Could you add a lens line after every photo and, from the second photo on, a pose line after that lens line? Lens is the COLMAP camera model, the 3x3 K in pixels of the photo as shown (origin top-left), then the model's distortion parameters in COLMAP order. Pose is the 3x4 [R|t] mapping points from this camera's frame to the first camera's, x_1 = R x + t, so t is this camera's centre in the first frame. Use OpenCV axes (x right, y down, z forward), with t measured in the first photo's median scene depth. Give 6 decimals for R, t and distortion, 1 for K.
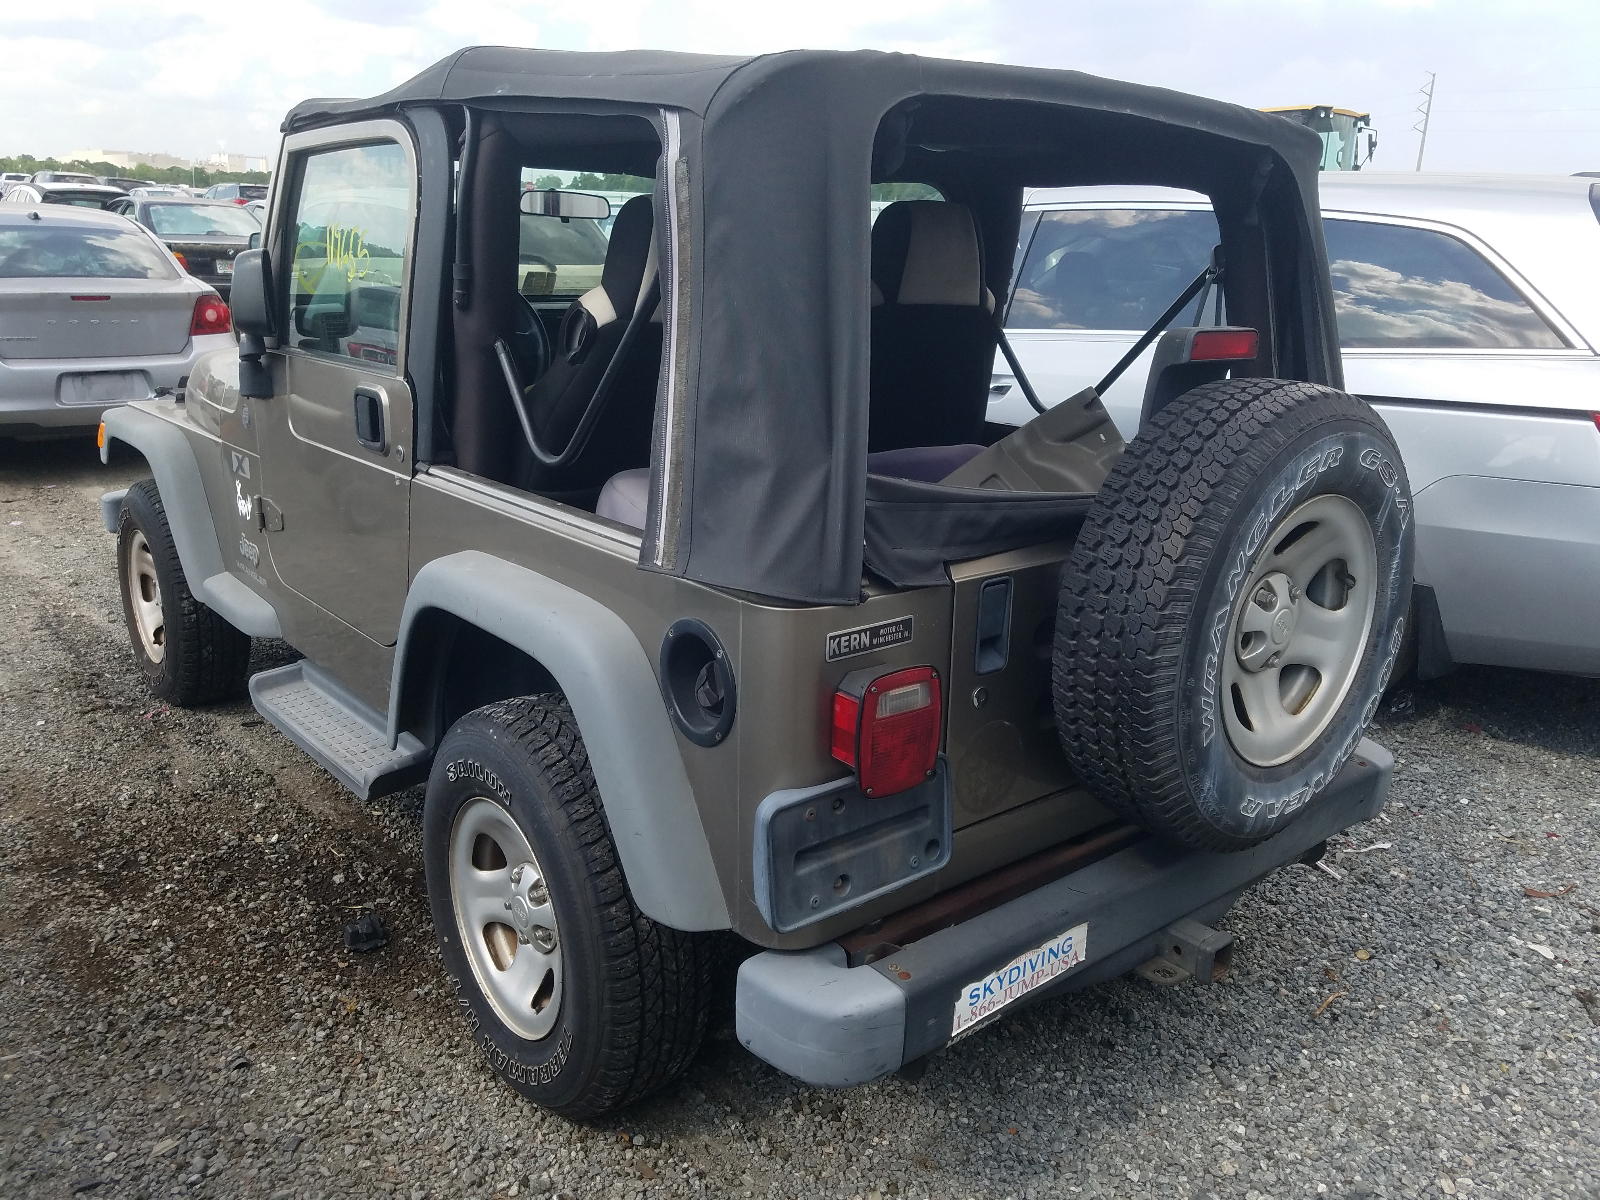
lens RADIAL K [[1274.6, 0, 804.0], [0, 1274.6, 594.2], [0, 0, 1]] dist [-0.005273, -0.010772]
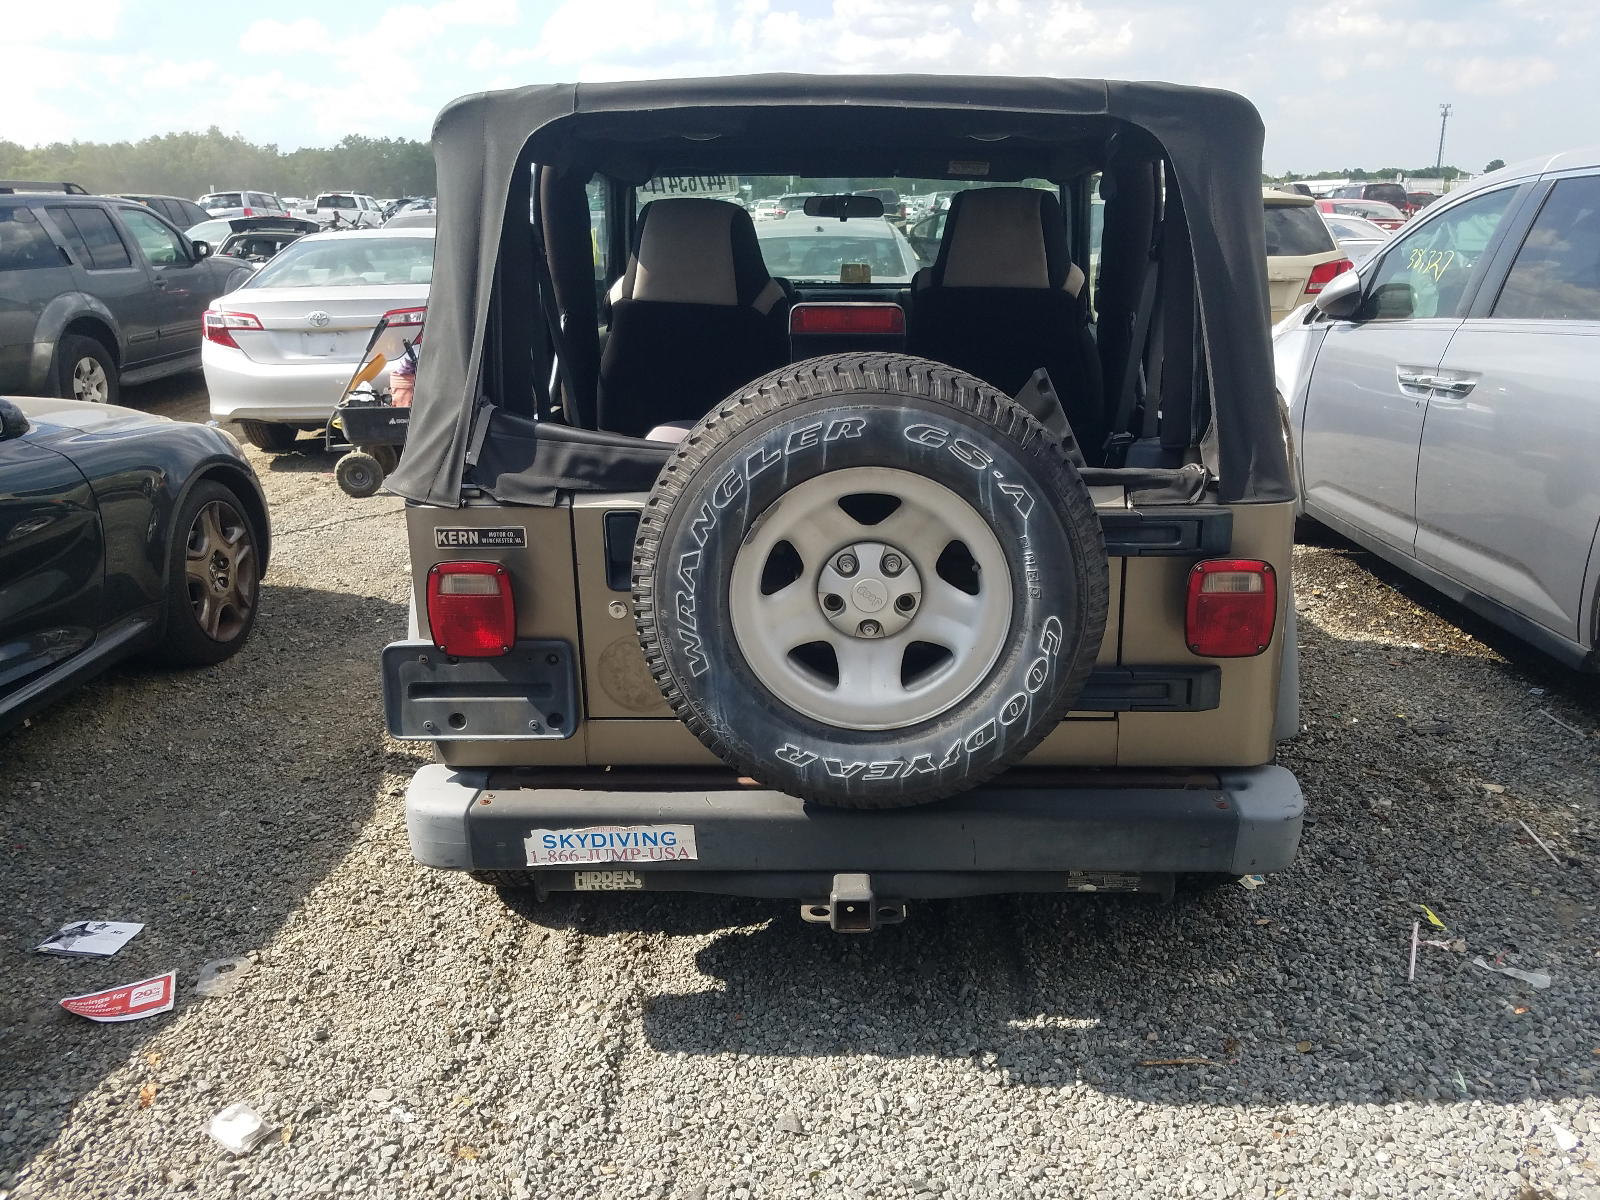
lens RADIAL K [[1274.6, 0, 800.8], [0, 1274.6, 605.7], [0, 0, 1]] dist [-0.005273, -0.010772]
pose [[0.769167, 0.154851, -0.620003, 1.063139], [-0.145849, 0.987129, 0.065605, -0.028697], [0.622182, 0.039965, 0.781852, 0.171881]]
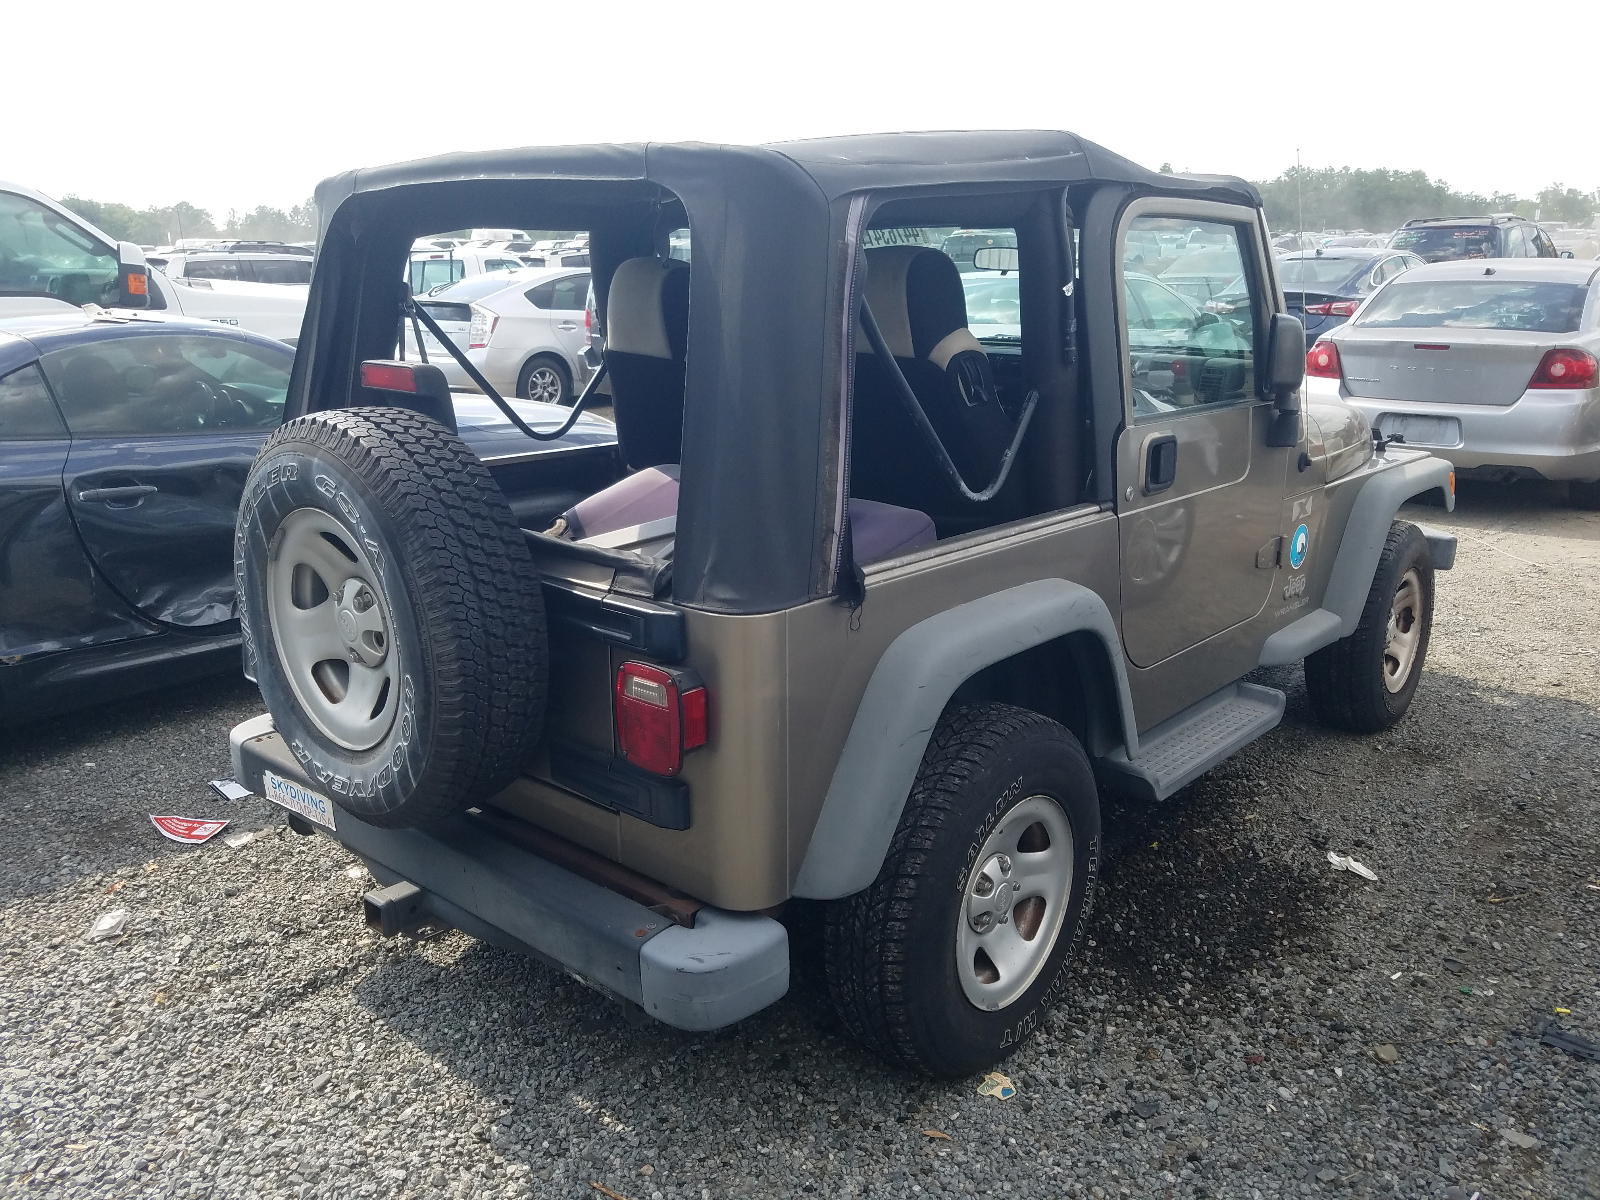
lens RADIAL K [[1274.6, 0, 789.5], [0, 1274.6, 596.7], [0, 0, 1]] dist [-0.005273, -0.010772]
pose [[0.168574, 0.227747, -0.959017, 1.668824], [-0.255325, 0.949823, 0.180683, -0.333664], [0.952046, 0.214402, 0.218265, 1.224212]]
